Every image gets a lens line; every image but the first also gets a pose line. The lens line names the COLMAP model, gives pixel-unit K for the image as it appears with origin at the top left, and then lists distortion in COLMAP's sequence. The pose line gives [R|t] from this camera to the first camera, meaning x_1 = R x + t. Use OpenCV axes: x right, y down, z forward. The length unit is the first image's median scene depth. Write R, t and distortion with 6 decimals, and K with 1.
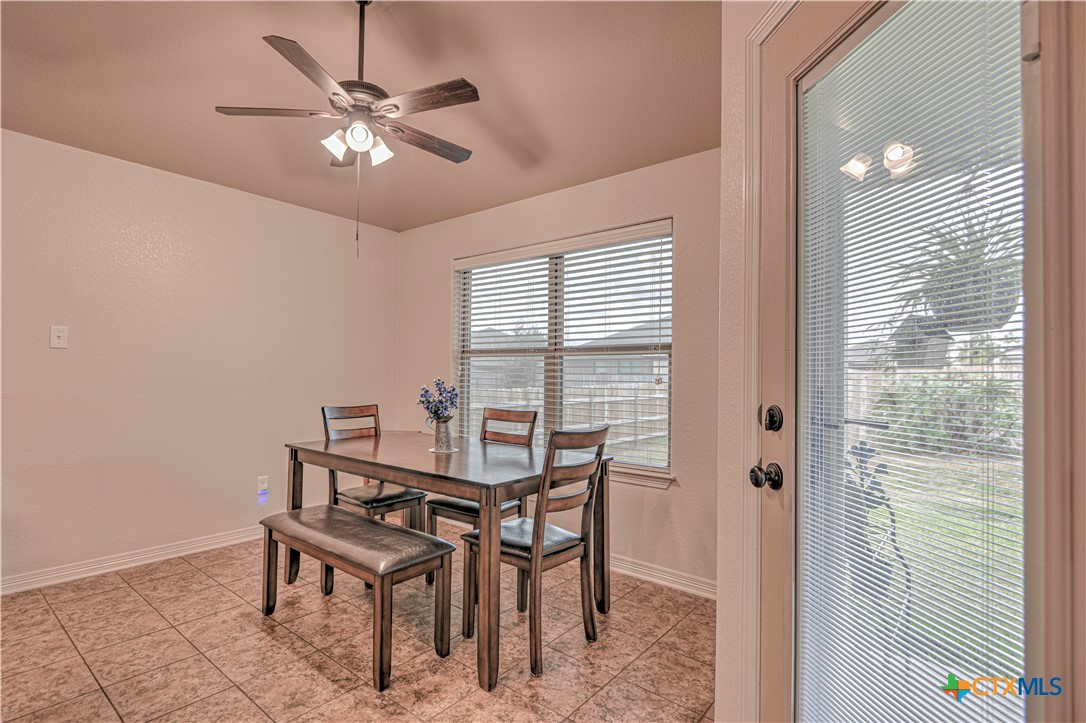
lens RADIAL K [[534.8, 0, 507.6], [0, 534.8, 365.4], [0, 0, 1]] dist [0.001825, 0.000063]
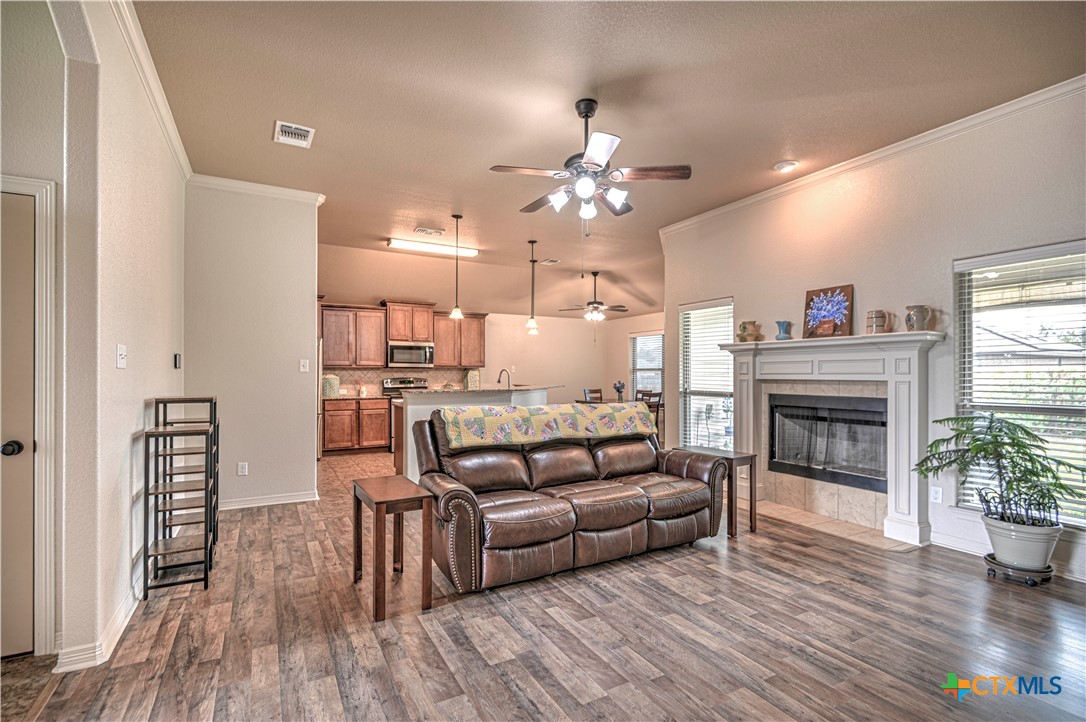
lens RADIAL K [[501.6, 0, 549.0], [0, 501.6, 370.9], [0, 0, 1]] dist [0.002986, -0.000294]
pose [[0.940384, -0.016717, -0.339704, 0.616467], [0.020139, 0.999776, 0.006548, -0.072317], [0.339519, -0.012999, 0.940509, -2.452091]]
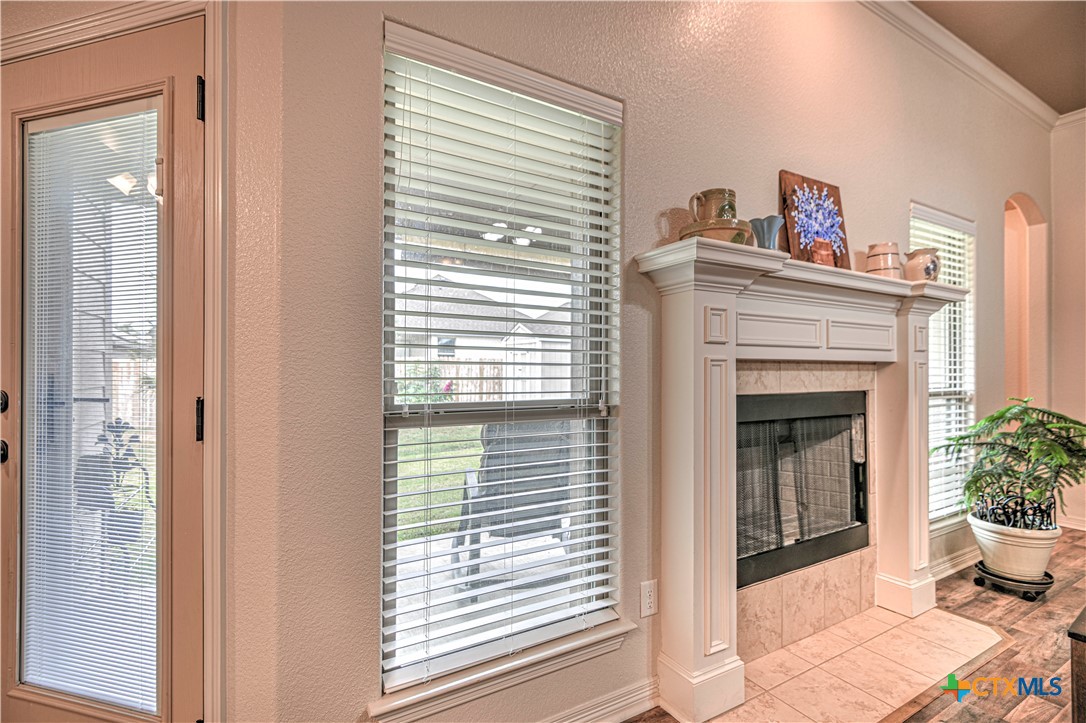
lens RADIAL K [[499.0, 0, 543.9], [0, 499.0, 364.1], [0, 0, 1]] dist [0.000176, -0.000105]
pose [[0.334486, -0.007678, 0.942369, -0.067954], [-0.013809, 0.999820, 0.013047, -0.006851], [-0.942300, -0.017377, 0.334320, -0.253658]]
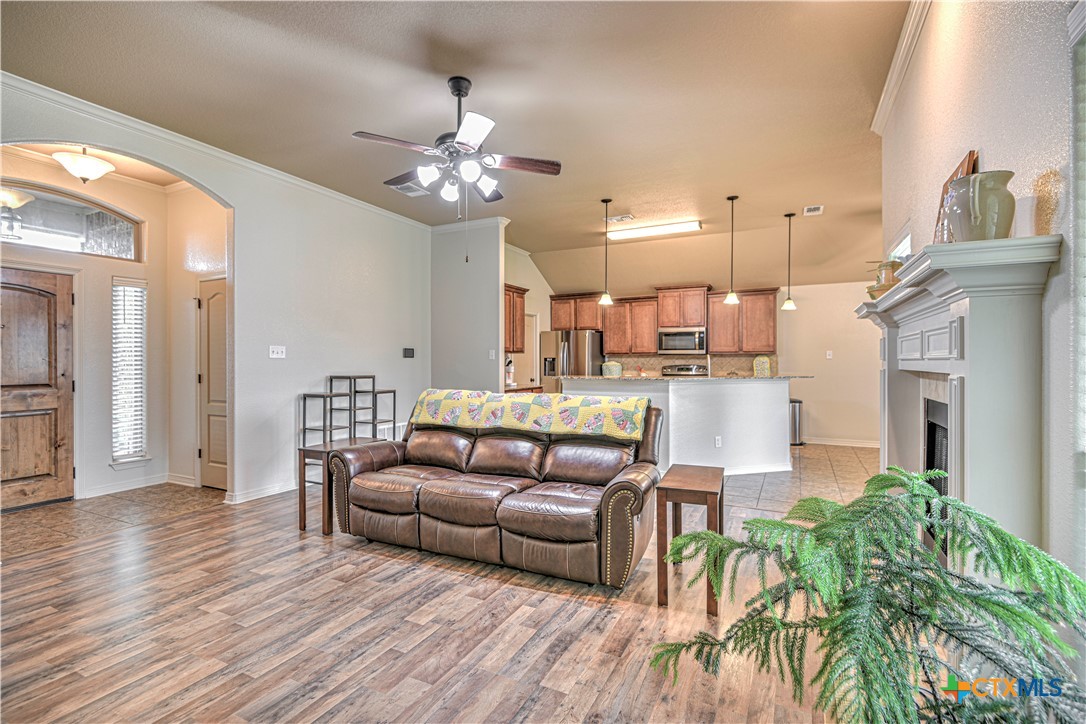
lens RADIAL K [[507.6, 0, 545.7], [0, 507.6, 365.0], [0, 0, 1]] dist [0.001450, -0.000411]
pose [[0.245749, -0.007453, -0.969305, 1.592428], [0.022623, 0.999742, -0.001952, -0.035131], [0.969069, -0.021449, 0.245854, -1.260829]]
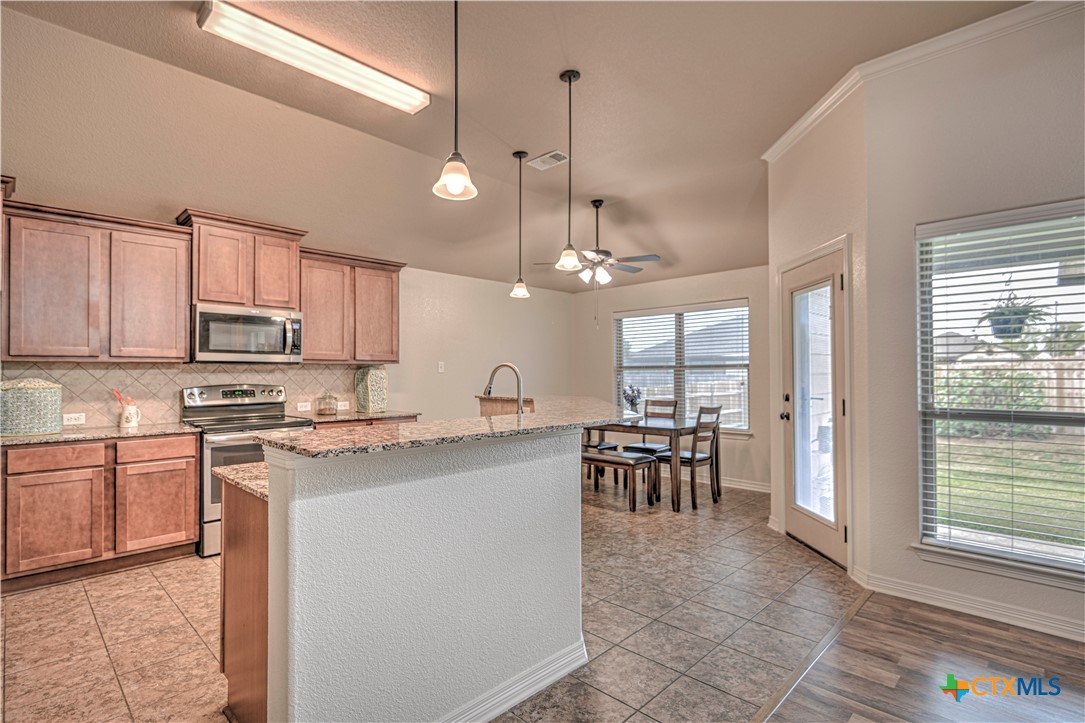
lens RADIAL K [[524.6, 0, 531.3], [0, 524.6, 365.2], [0, 0, 1]] dist [-0.000715, -0.002498]
pose [[0.996744, -0.020594, -0.077959, -0.401155], [0.020603, 0.999787, -0.000692, -0.064113], [0.077957, -0.000916, 0.996956, -1.157578]]
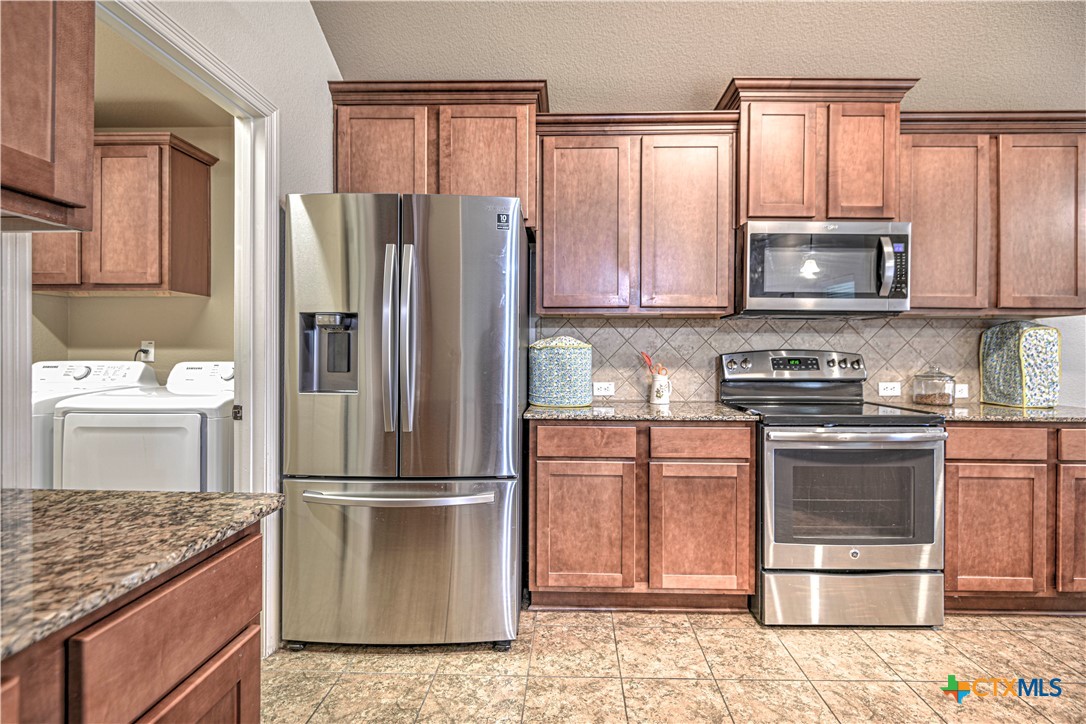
lens RADIAL K [[503.8, 0, 562.2], [0, 503.8, 356.3], [0, 0, 1]] dist [-0.001691, -0.001091]
pose [[0.635267, -0.007922, -0.772252, -0.981888], [0.016661, 0.999855, 0.003449, -0.019308], [0.772113, -0.015057, 0.635307, -0.583541]]
